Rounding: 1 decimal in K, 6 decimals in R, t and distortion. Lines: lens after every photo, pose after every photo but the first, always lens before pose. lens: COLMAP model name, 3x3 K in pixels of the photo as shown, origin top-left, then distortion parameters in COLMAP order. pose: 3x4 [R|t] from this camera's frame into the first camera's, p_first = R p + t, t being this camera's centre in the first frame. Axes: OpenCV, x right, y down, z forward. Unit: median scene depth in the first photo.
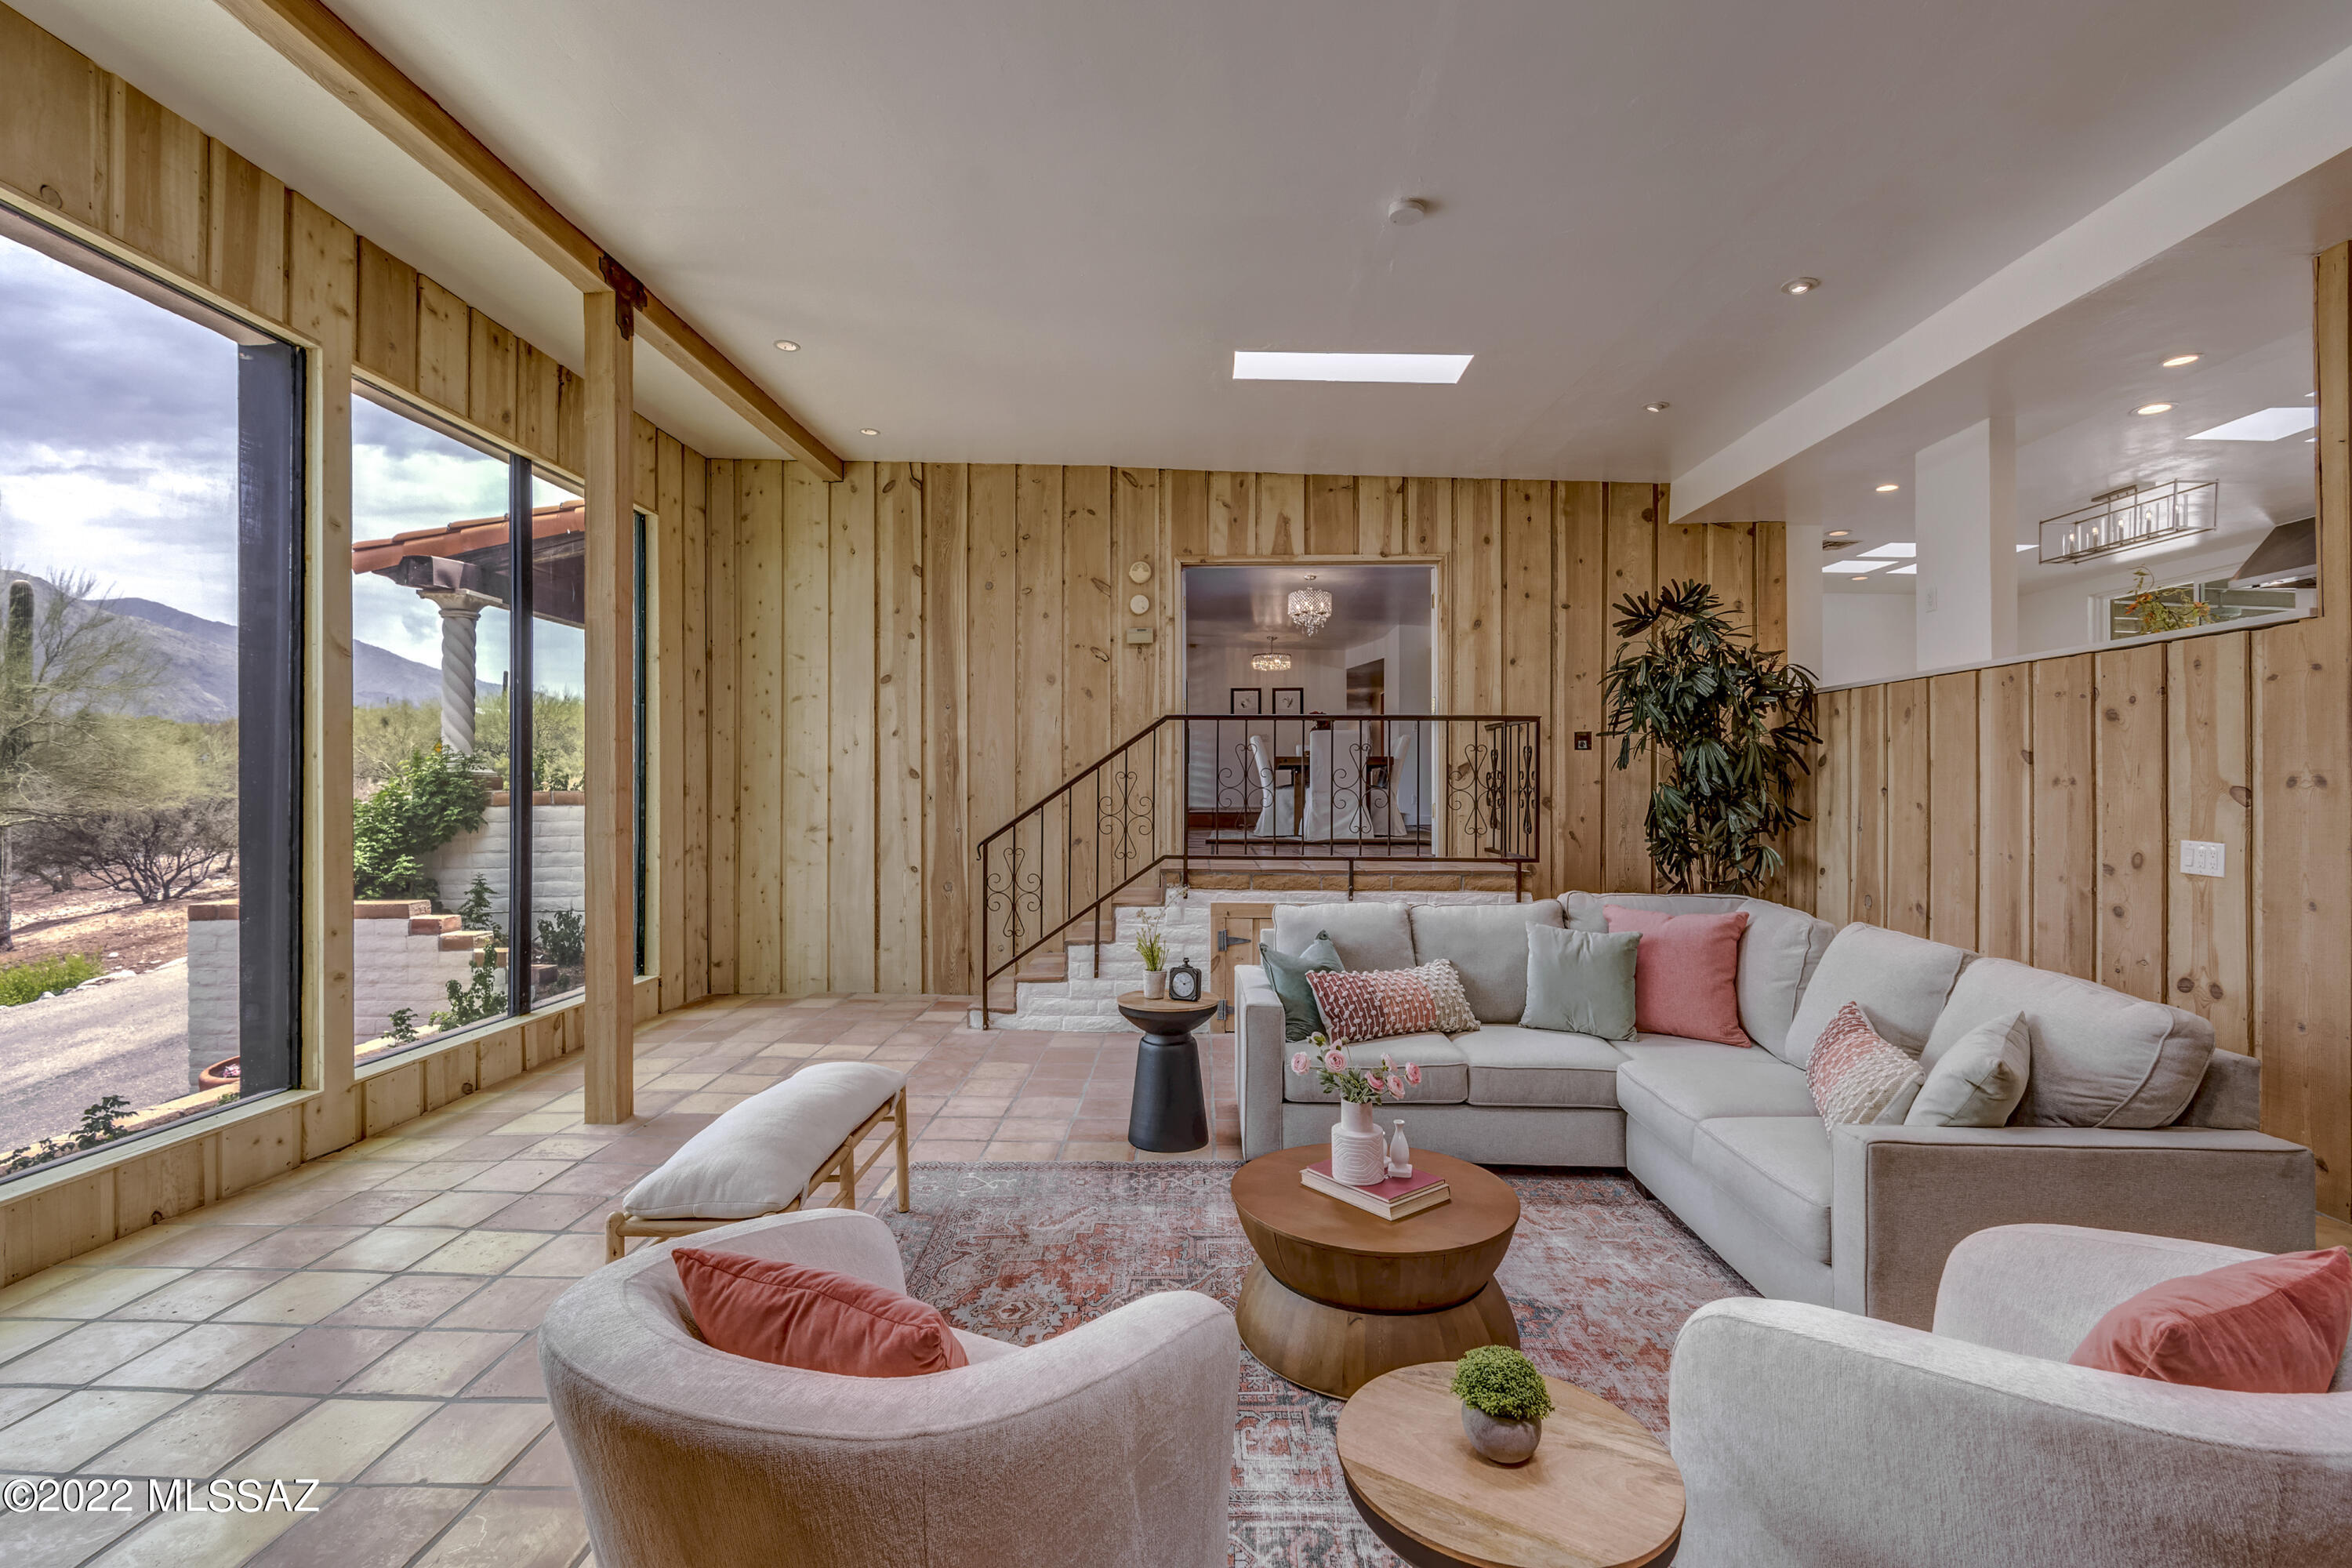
lens RADIAL K [[1043.5, 0, 1159.4], [0, 1043.5, 787.5], [0, 0, 1]] dist [0.005544, -0.001960]
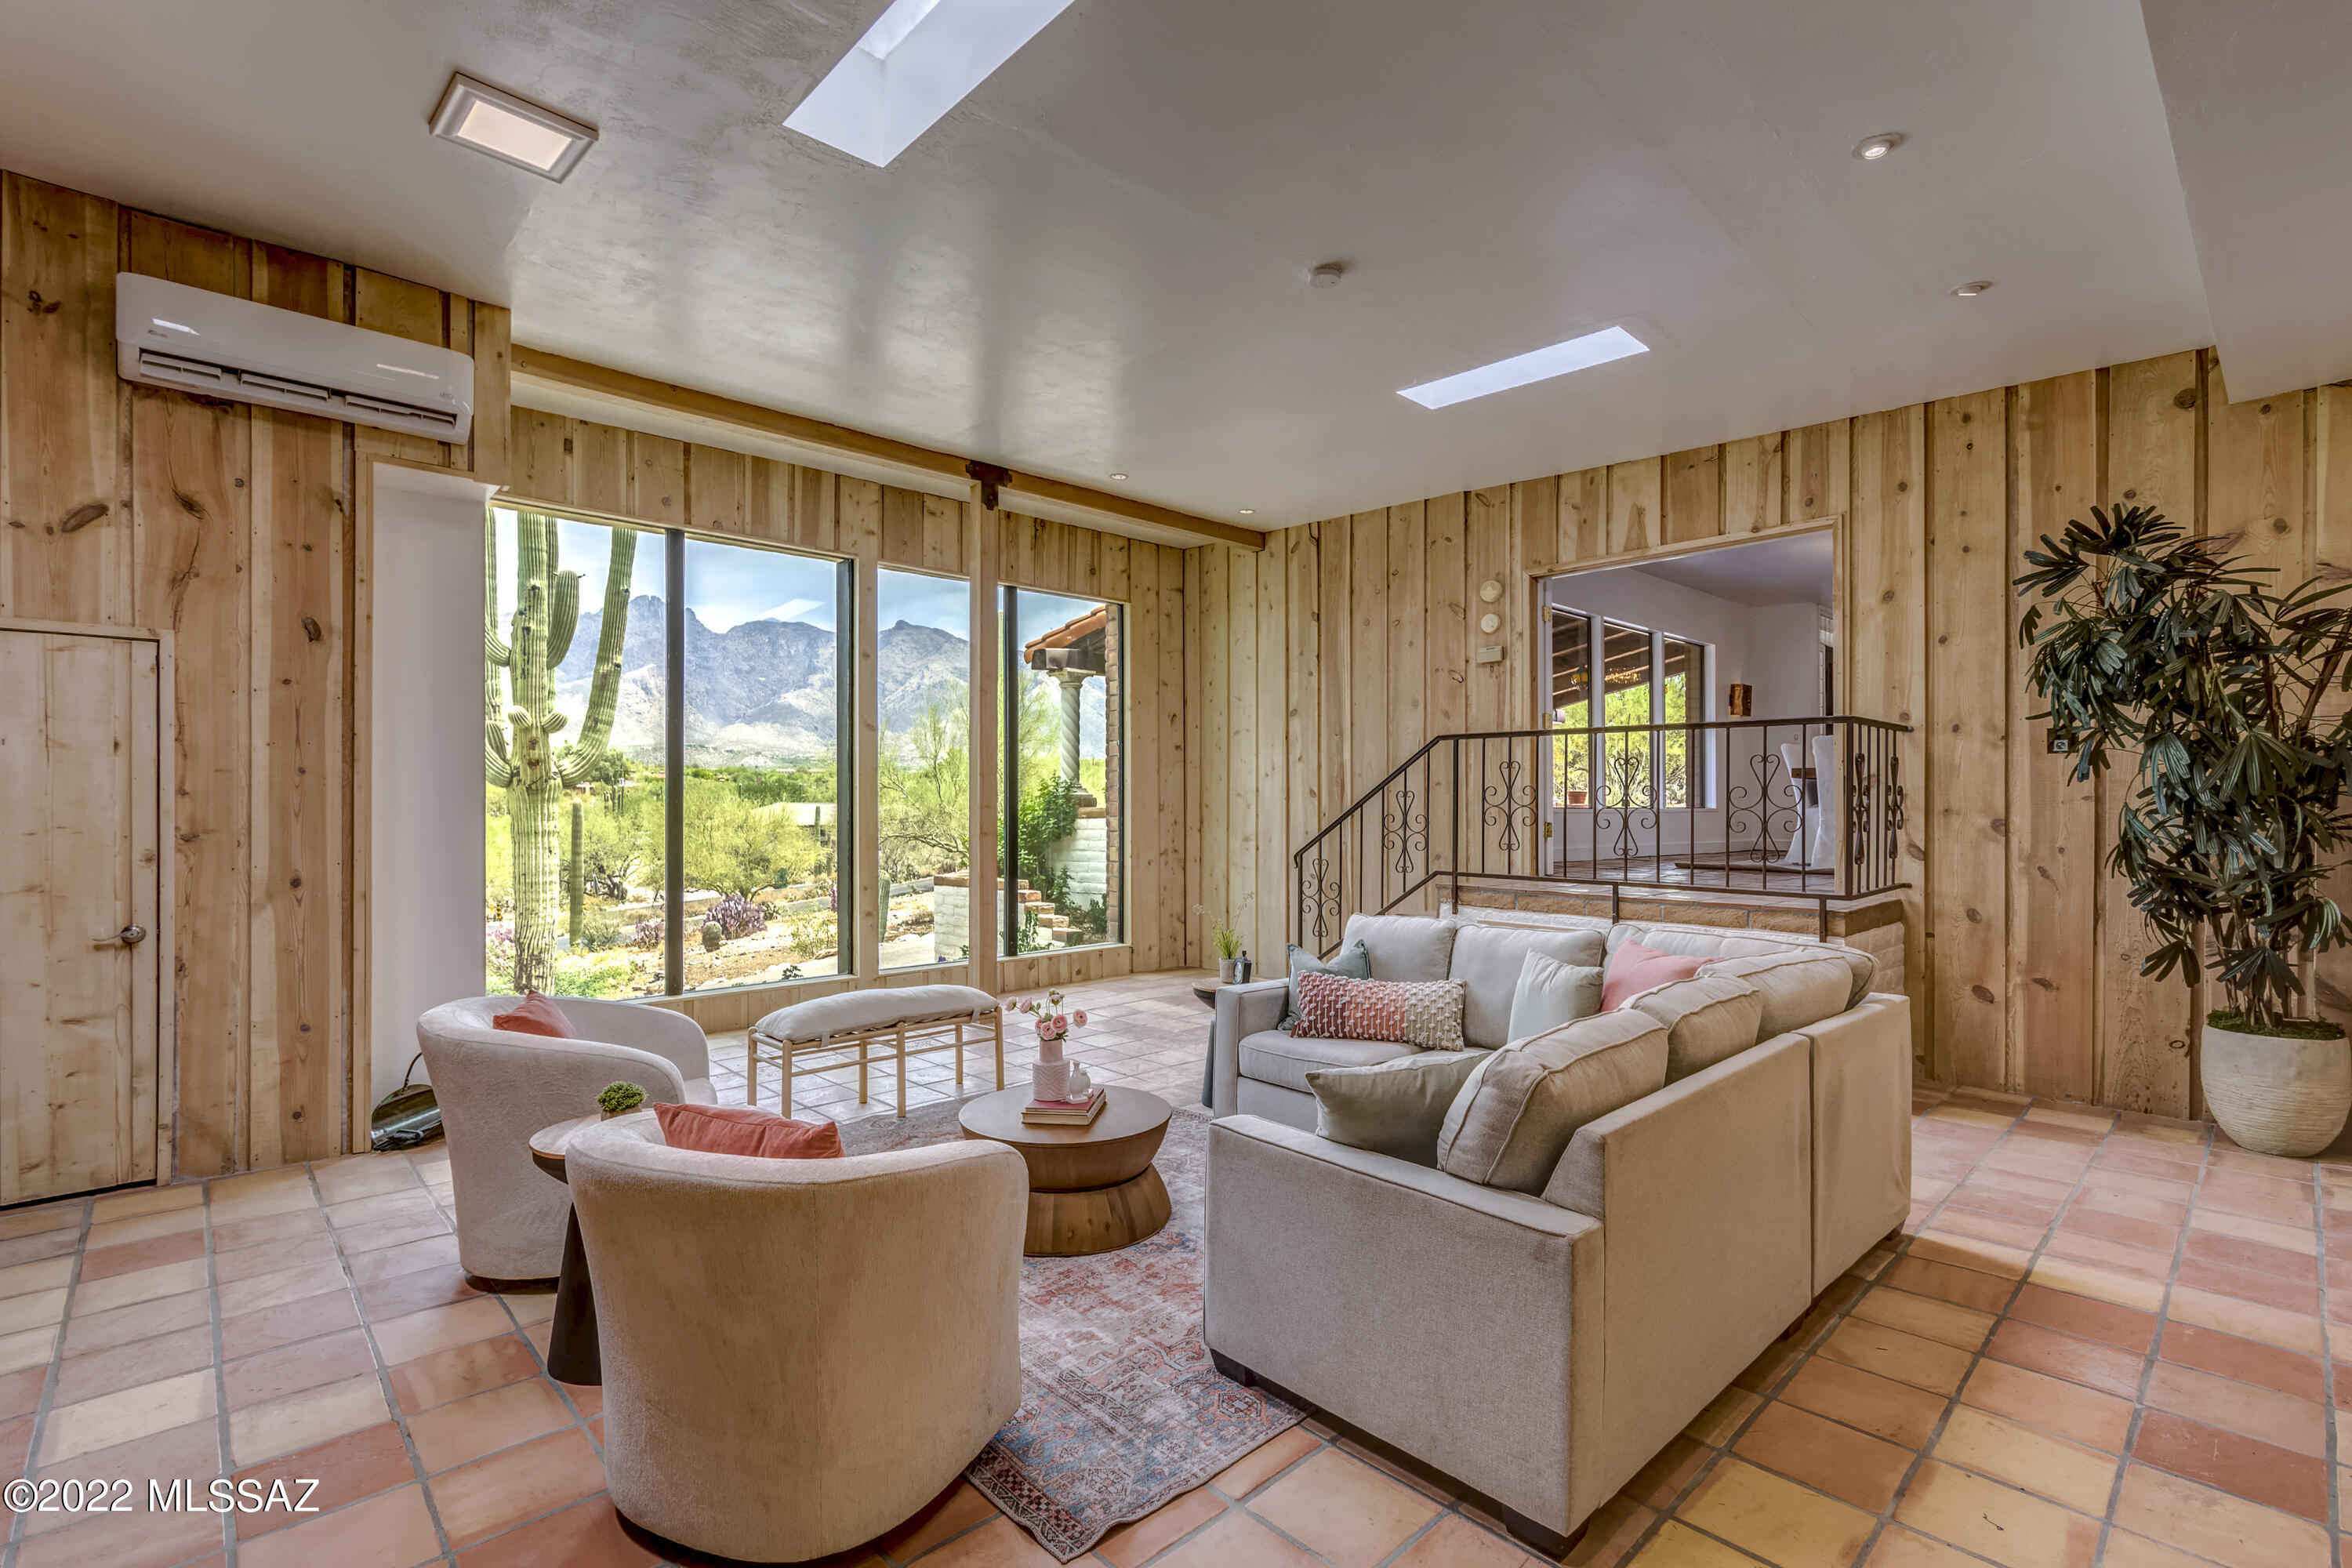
lens RADIAL K [[1043.5, 0, 1138.0], [0, 1043.5, 802.3], [0, 0, 1]] dist [0.005544, -0.001960]
pose [[0.708416, -0.001586, -0.705793, 0.455301], [0.000578, 0.999998, -0.001667, -0.001434], [0.705794, 0.000773, 0.708416, 0.048763]]
